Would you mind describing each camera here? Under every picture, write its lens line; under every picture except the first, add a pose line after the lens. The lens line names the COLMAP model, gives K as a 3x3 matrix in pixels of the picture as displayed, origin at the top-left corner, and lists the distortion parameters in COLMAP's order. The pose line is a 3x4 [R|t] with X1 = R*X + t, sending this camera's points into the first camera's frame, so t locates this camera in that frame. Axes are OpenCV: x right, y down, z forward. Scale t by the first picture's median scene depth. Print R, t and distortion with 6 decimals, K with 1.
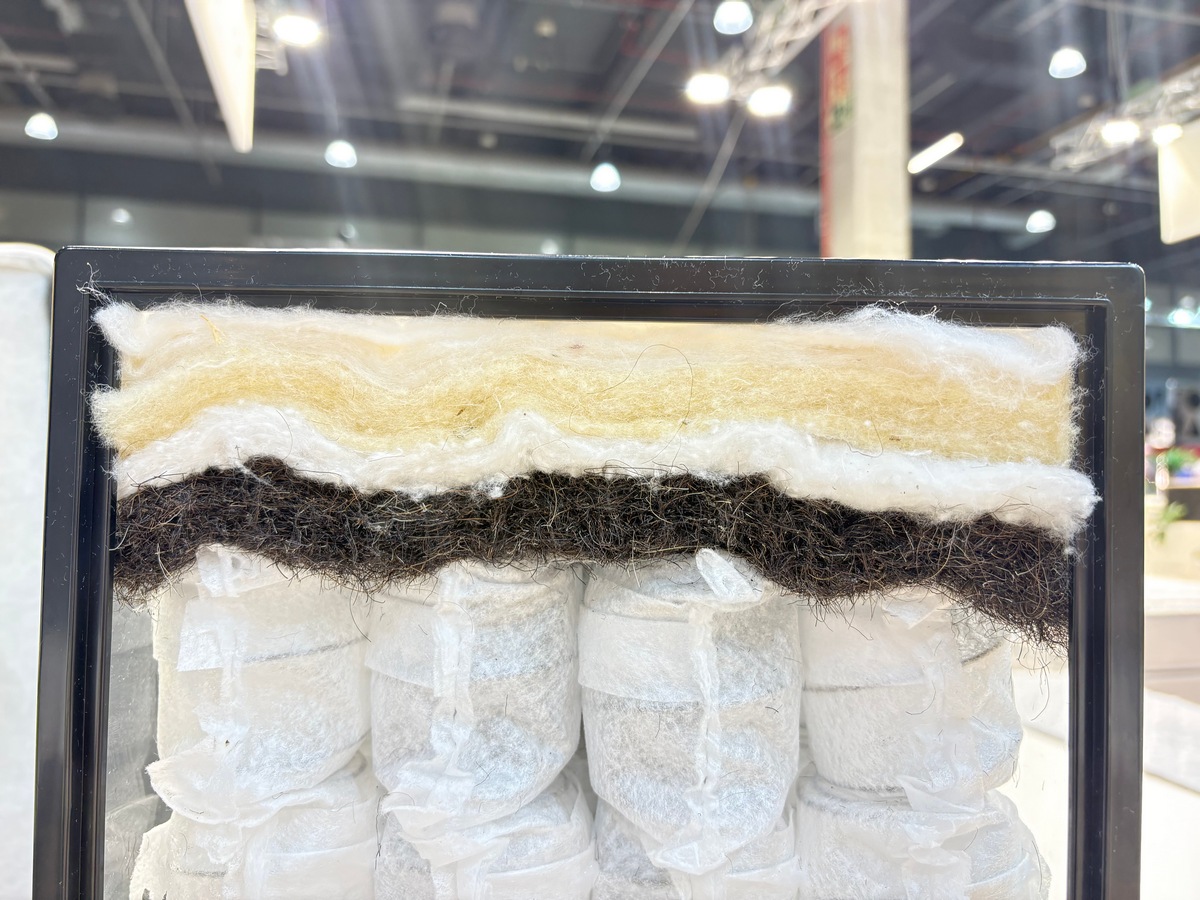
lens RADIAL K [[929.2, 0, 600.0], [0, 929.2, 450.0], [0, 0, 1]] dist [0.028866, -0.078490]
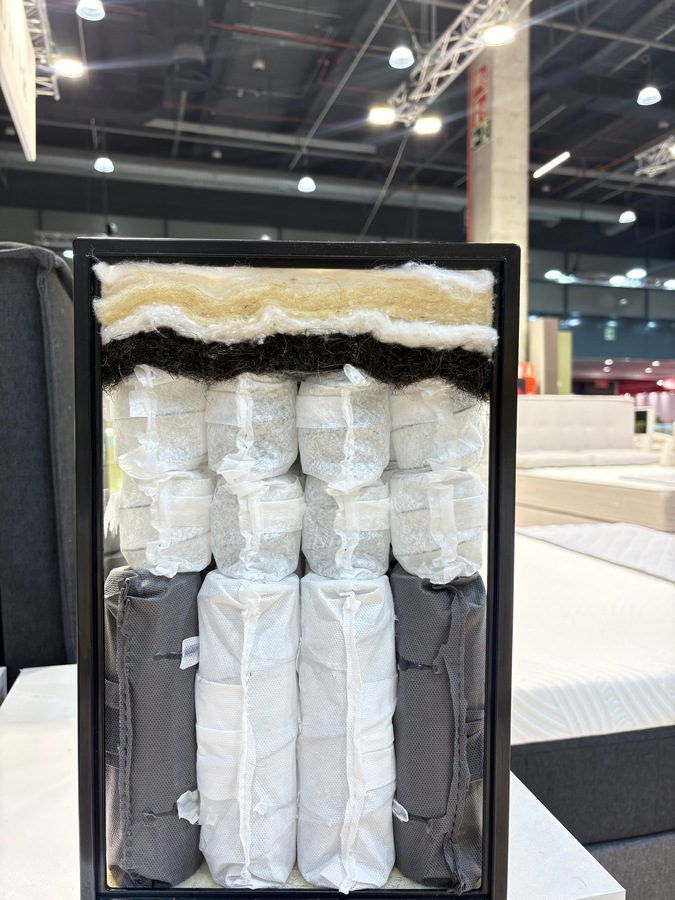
lens RADIAL K [[688.2, 0, 337.5], [0, 688.2, 450.0], [0, 0, 1]] dist [0.058089, -0.067715]
pose [[0.998915, -0.016221, 0.043657, 0.004407], [0.012494, 0.996359, 0.084334, 0.176551], [-0.044866, -0.083697, 0.995481, -0.816111]]
